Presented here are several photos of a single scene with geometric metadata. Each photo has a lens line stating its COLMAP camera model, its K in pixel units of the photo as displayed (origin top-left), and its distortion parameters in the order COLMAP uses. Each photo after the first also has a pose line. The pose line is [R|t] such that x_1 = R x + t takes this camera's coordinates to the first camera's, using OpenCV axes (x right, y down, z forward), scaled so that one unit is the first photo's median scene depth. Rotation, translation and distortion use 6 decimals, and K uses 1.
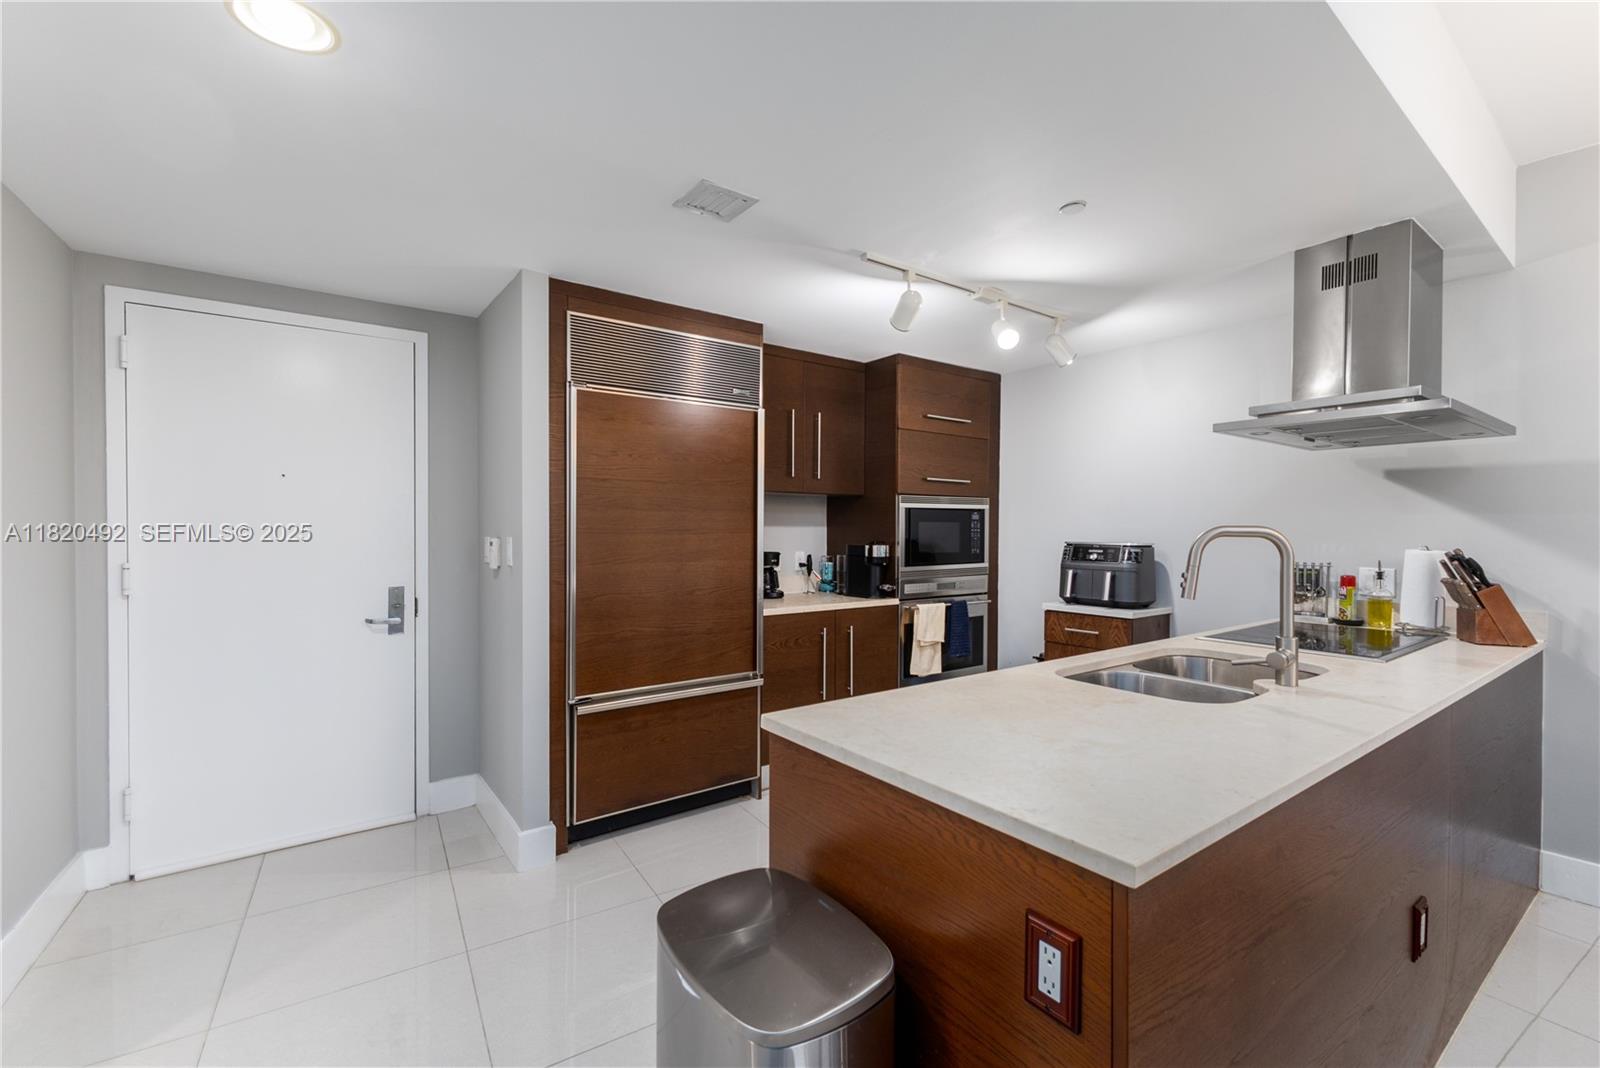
lens RADIAL K [[695.9, 0, 800.0], [0, 695.9, 534.0], [0, 0, 1]] dist [0.007646, 0.000110]
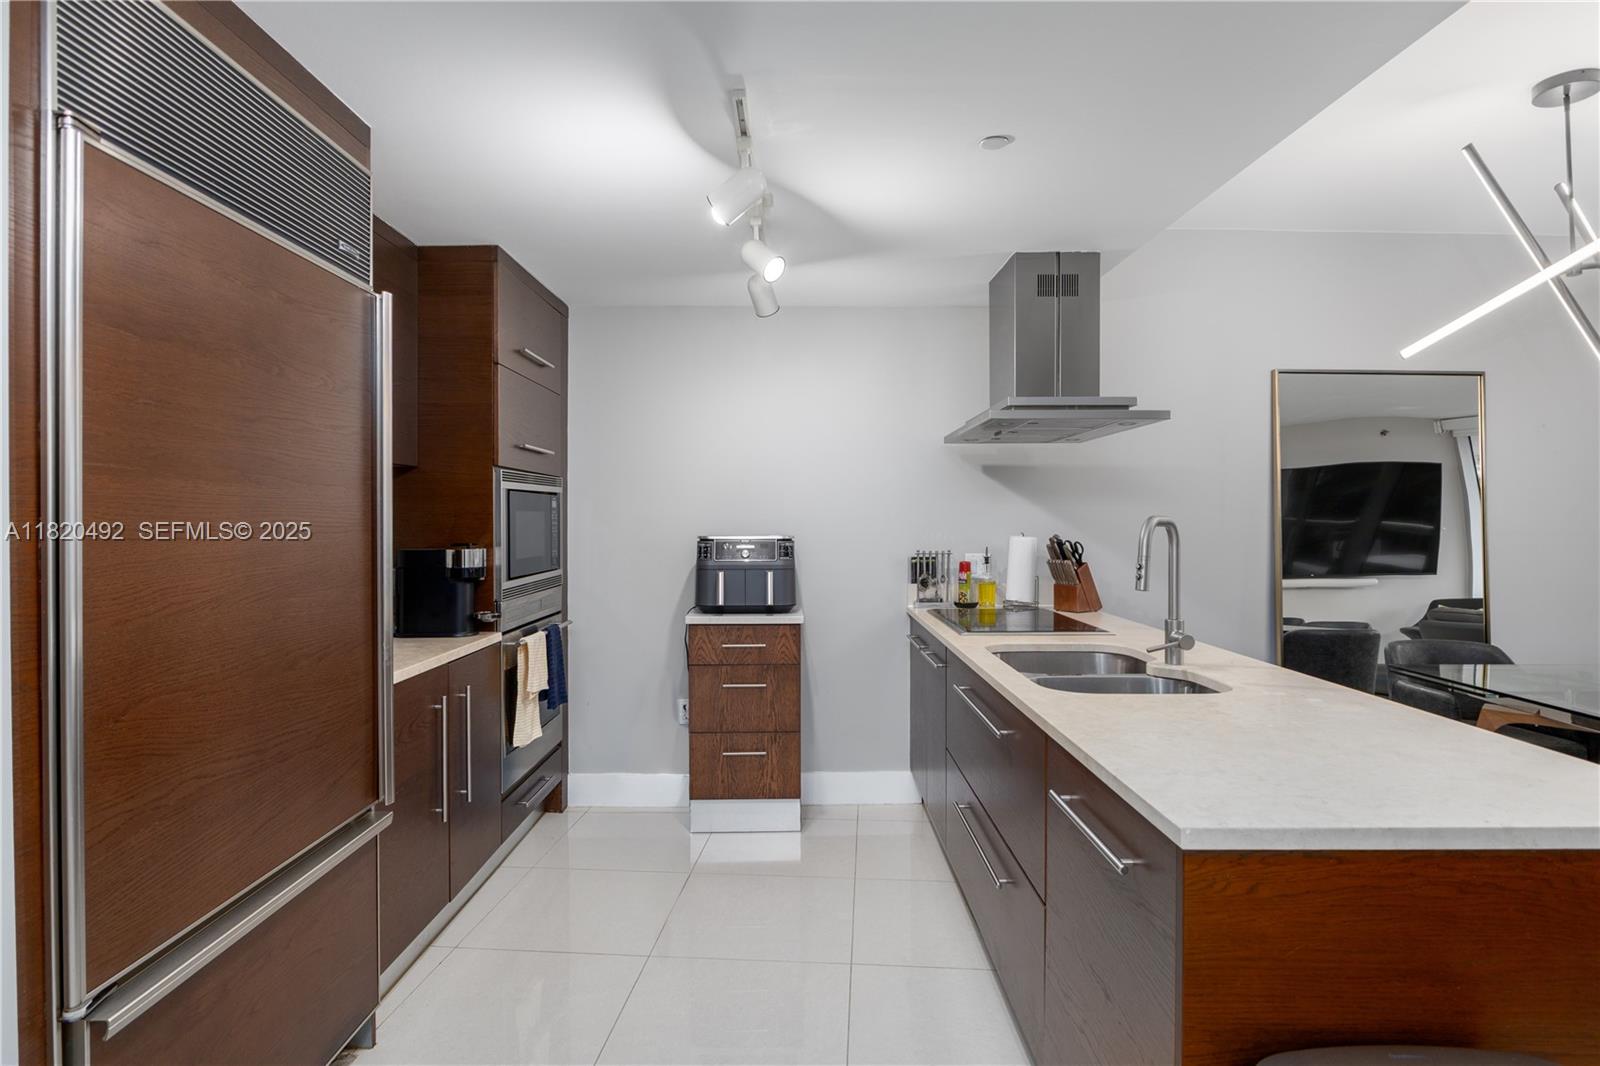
lens RADIAL K [[862.3, 0, 800.0], [0, 862.3, 533.0], [0, 0, 1]] dist [-0.005065, -0.000038]
pose [[0.594703, -0.019781, 0.803702, -0.412890], [0.011514, 0.999804, 0.016087, -0.008662], [-0.803863, -0.000313, 0.594815, 0.391962]]
